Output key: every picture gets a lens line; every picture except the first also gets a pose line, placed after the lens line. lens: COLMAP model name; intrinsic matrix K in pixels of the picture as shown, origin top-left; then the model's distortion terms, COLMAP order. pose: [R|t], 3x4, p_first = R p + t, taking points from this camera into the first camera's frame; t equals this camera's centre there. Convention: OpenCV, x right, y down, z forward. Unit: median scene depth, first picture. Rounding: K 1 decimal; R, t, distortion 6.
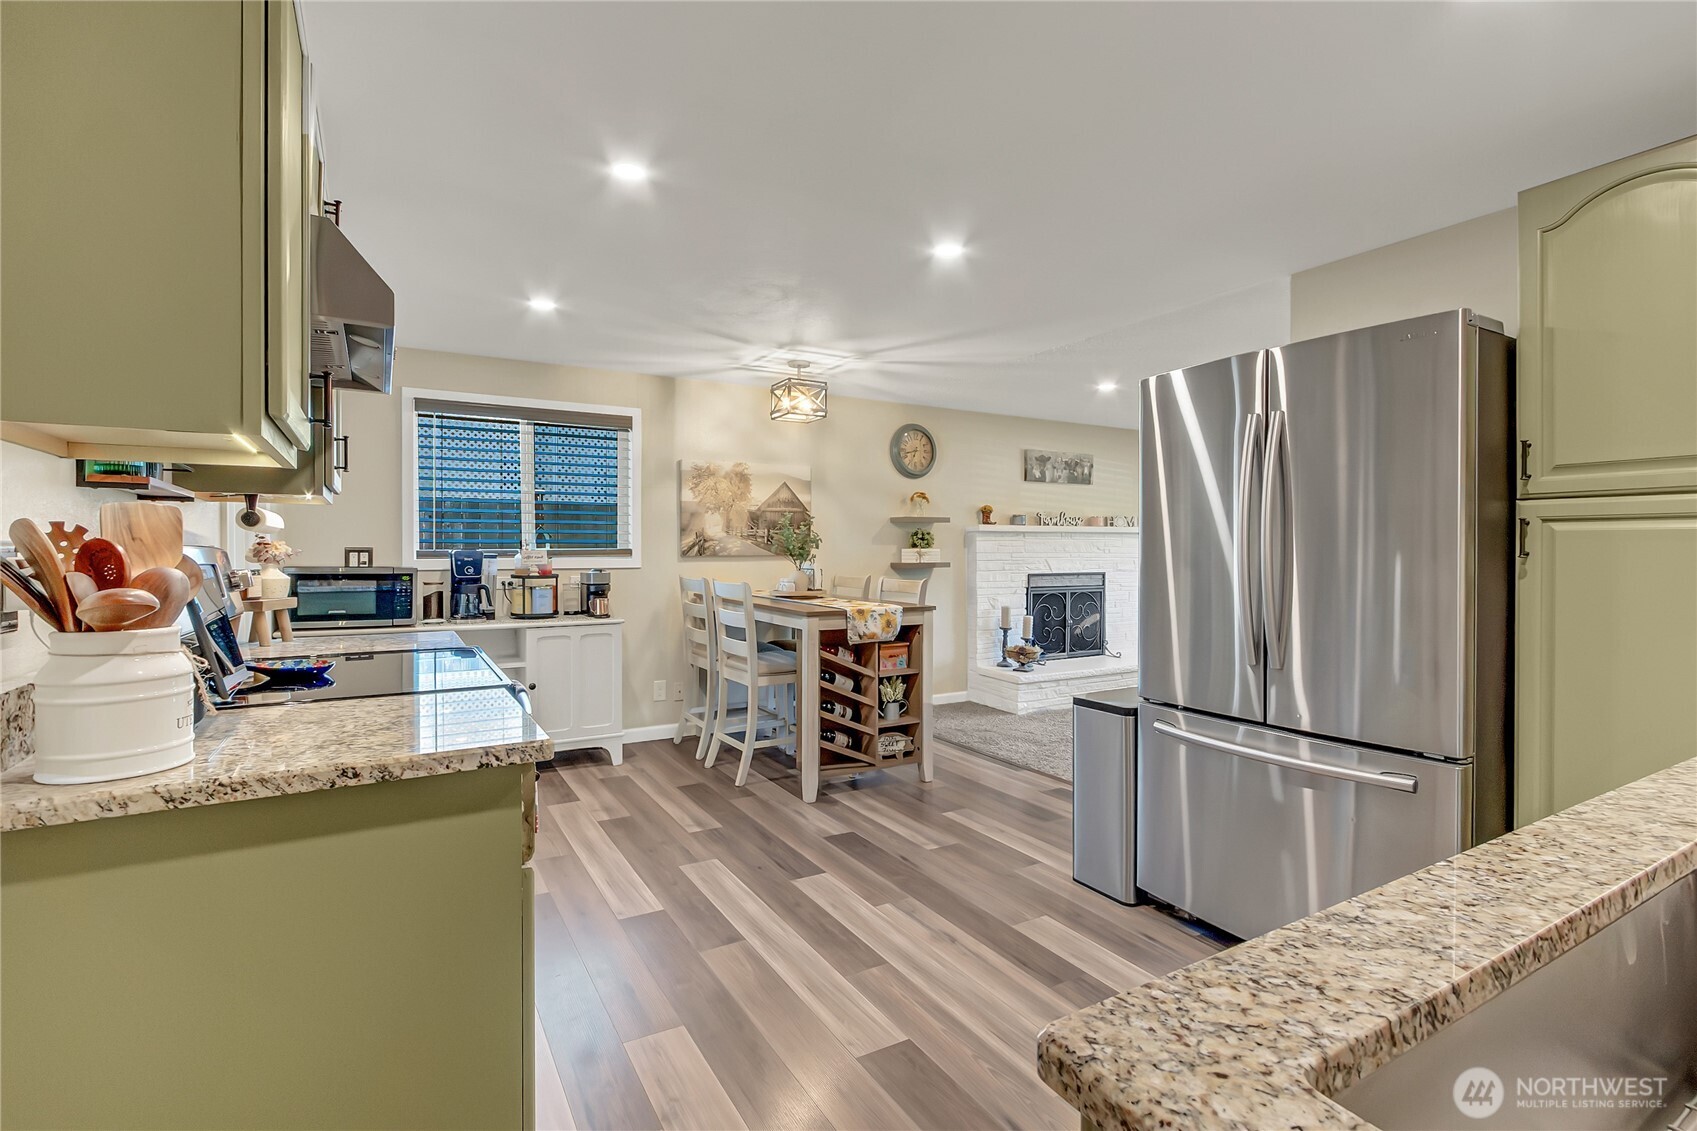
lens RADIAL K [[777.5, 0, 833.3], [0, 777.5, 560.3], [0, 0, 1]] dist [0.004687, 0.000109]
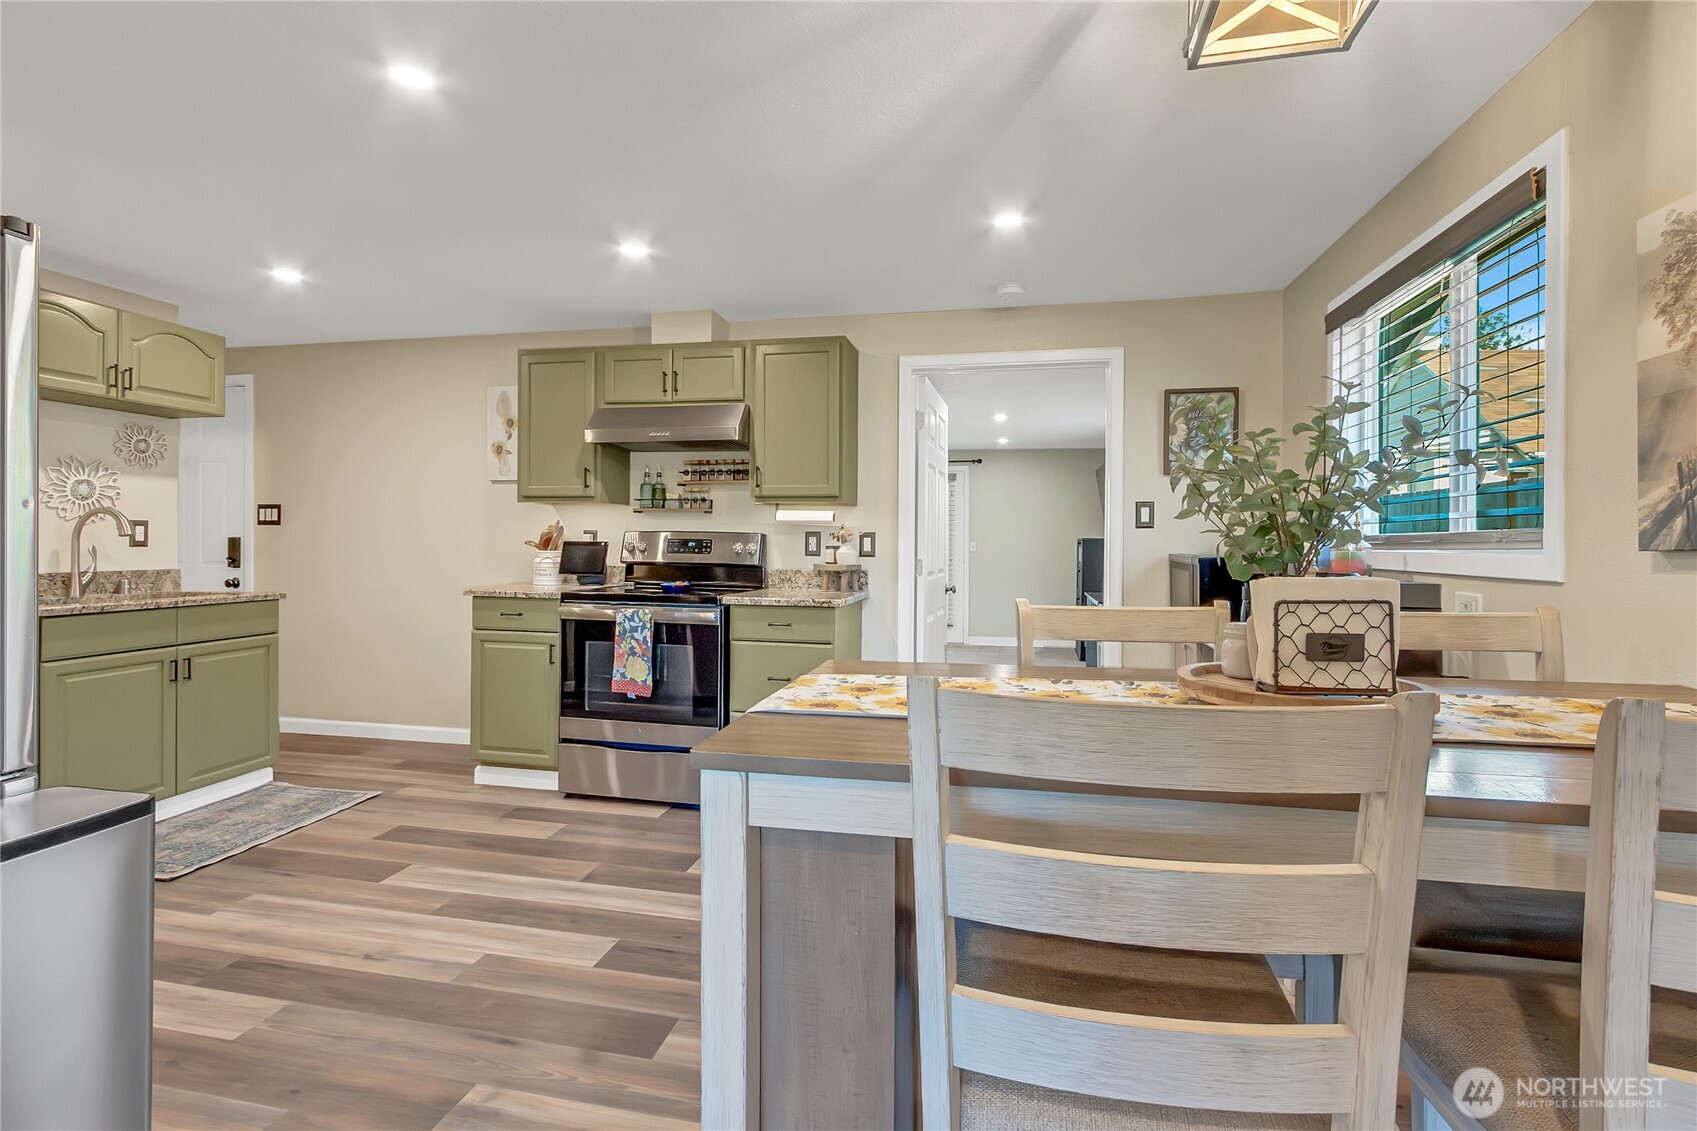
lens RADIAL K [[777.5, 0, 838.1], [0, 777.5, 544.1], [0, 0, 1]] dist [0.004687, 0.000109]
pose [[-0.665079, -0.002130, -0.746770, 0.196141], [-0.019143, 0.999716, 0.014197, -0.004982], [0.746527, 0.023738, -0.664931, 0.838998]]
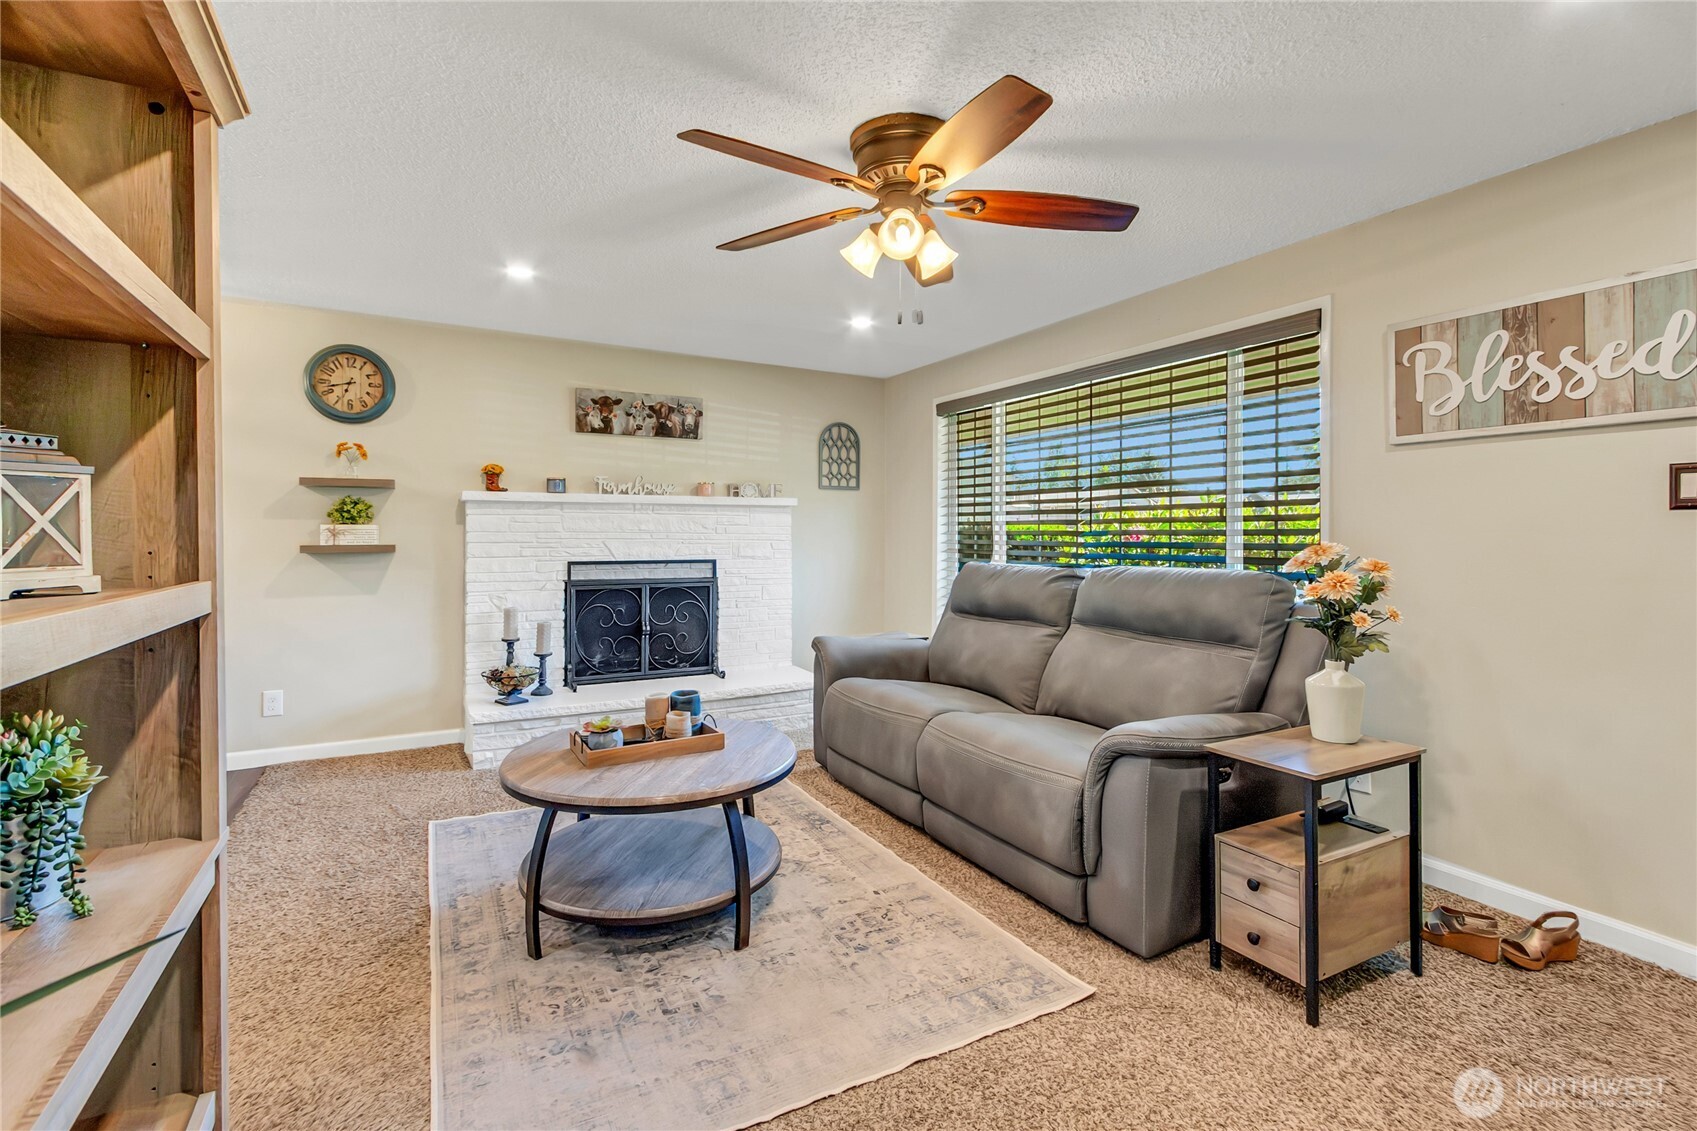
lens RADIAL K [[777.5, 0, 870.5], [0, 777.5, 541.3], [0, 0, 1]] dist [0.004687, 0.000109]
pose [[0.999904, 0.001250, -0.013822, 0.584713], [-0.001327, 0.999983, -0.005590, 0.002705], [0.013815, 0.005608, 0.999889, 0.320591]]
